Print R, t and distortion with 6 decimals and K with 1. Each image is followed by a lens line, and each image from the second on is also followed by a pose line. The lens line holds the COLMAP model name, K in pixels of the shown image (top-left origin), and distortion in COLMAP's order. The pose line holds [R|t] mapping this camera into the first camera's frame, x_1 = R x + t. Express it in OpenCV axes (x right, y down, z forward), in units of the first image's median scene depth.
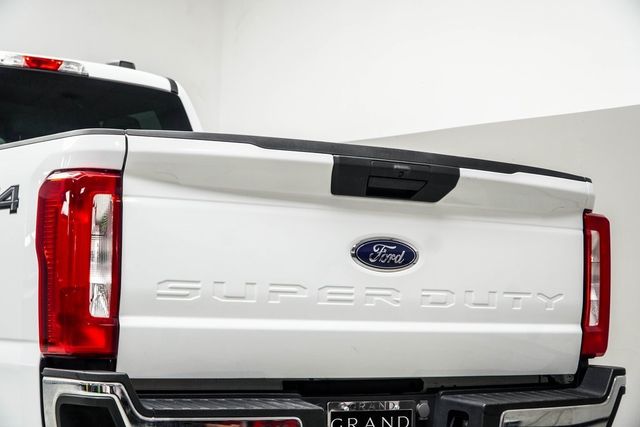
lens RADIAL K [[1474.2, 0, 322.6], [0, 1474.2, 209.3], [0, 0, 1]] dist [-0.381515, 0.000000]
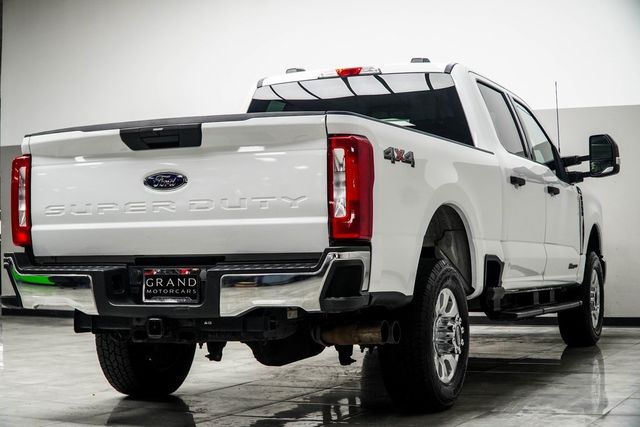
lens RADIAL K [[1235.3, 0, 318.2], [0, 1235.3, 213.1], [0, 0, 1]] dist [-0.237442, 0.000000]
pose [[0.484965, -0.059441, -0.872511, 1.348497], [0.089875, 0.995792, -0.017885, 0.107283], [0.869903, -0.069743, 0.488267, 0.457855]]
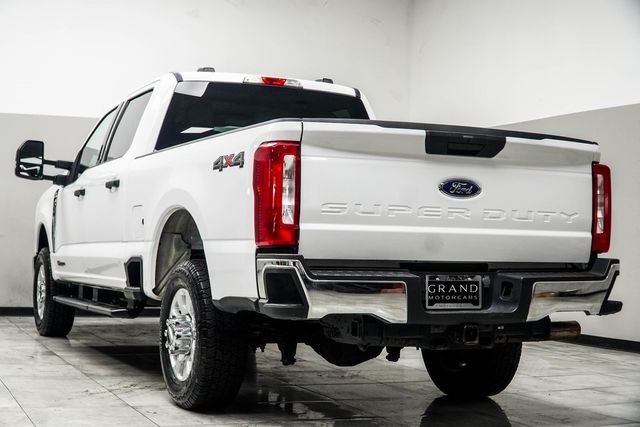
lens RADIAL K [[1053.5, 0, 317.1], [0, 1053.5, 218.0], [0, 0, 1]] dist [-0.160398, 0.000000]
pose [[0.981881, -0.012369, -0.189093, 0.108658], [0.018778, 0.999307, 0.032141, 0.022593], [0.188564, -0.035109, 0.981433, -0.221048]]
